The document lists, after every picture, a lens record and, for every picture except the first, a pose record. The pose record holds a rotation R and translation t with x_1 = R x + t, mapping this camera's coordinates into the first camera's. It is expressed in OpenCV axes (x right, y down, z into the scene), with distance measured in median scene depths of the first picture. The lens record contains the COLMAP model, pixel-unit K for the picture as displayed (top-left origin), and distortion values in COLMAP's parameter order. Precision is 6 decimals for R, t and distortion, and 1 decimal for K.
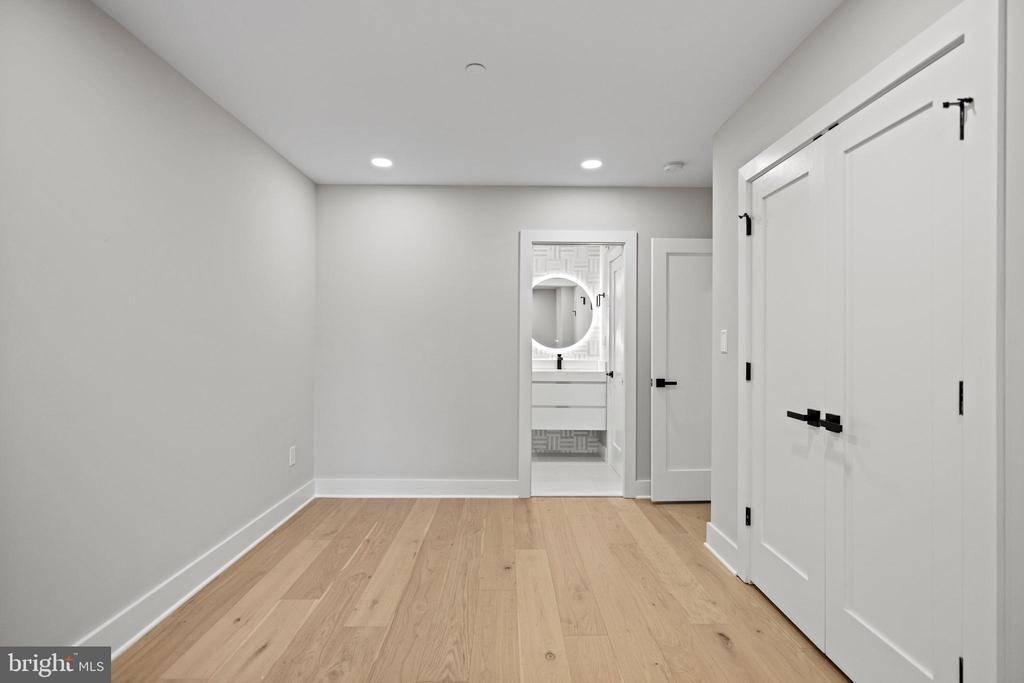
lens RADIAL K [[474.3, 0, 513.0], [0, 474.3, 341.7], [0, 0, 1]] dist [-0.000715, -0.000007]
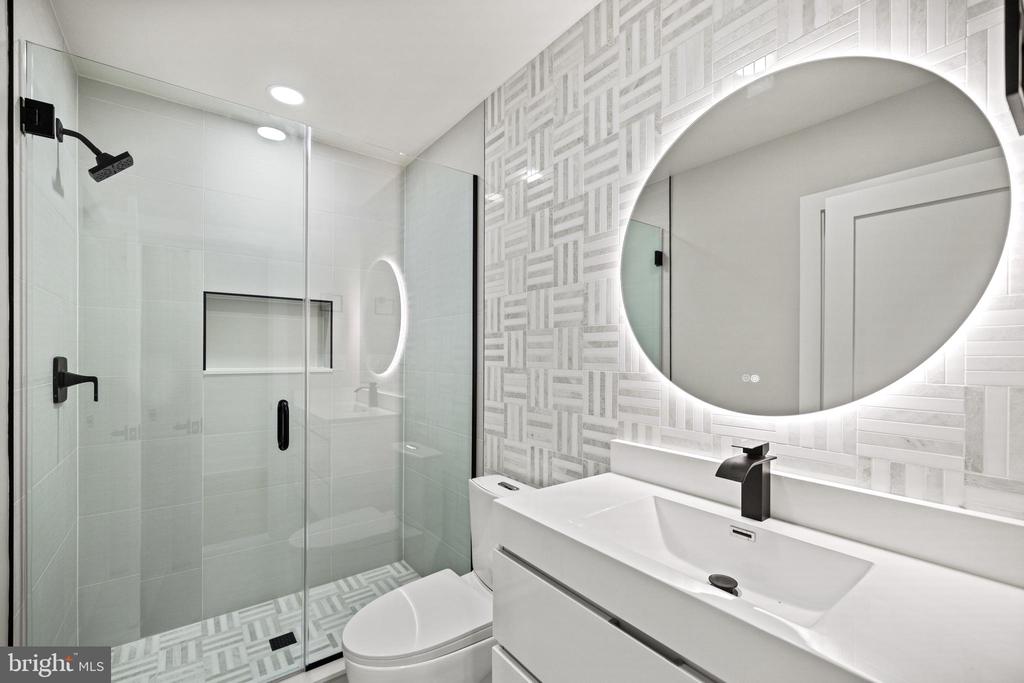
lens RADIAL K [[435.3, 0, 509.2], [0, 435.3, 348.6], [0, 0, 1]] dist [0.000449, -0.000225]
pose [[0.583665, -0.011776, -0.811909, 0.186170], [-0.003176, 0.999854, -0.016785, -0.010985], [0.811988, 0.012376, 0.583543, 0.796824]]
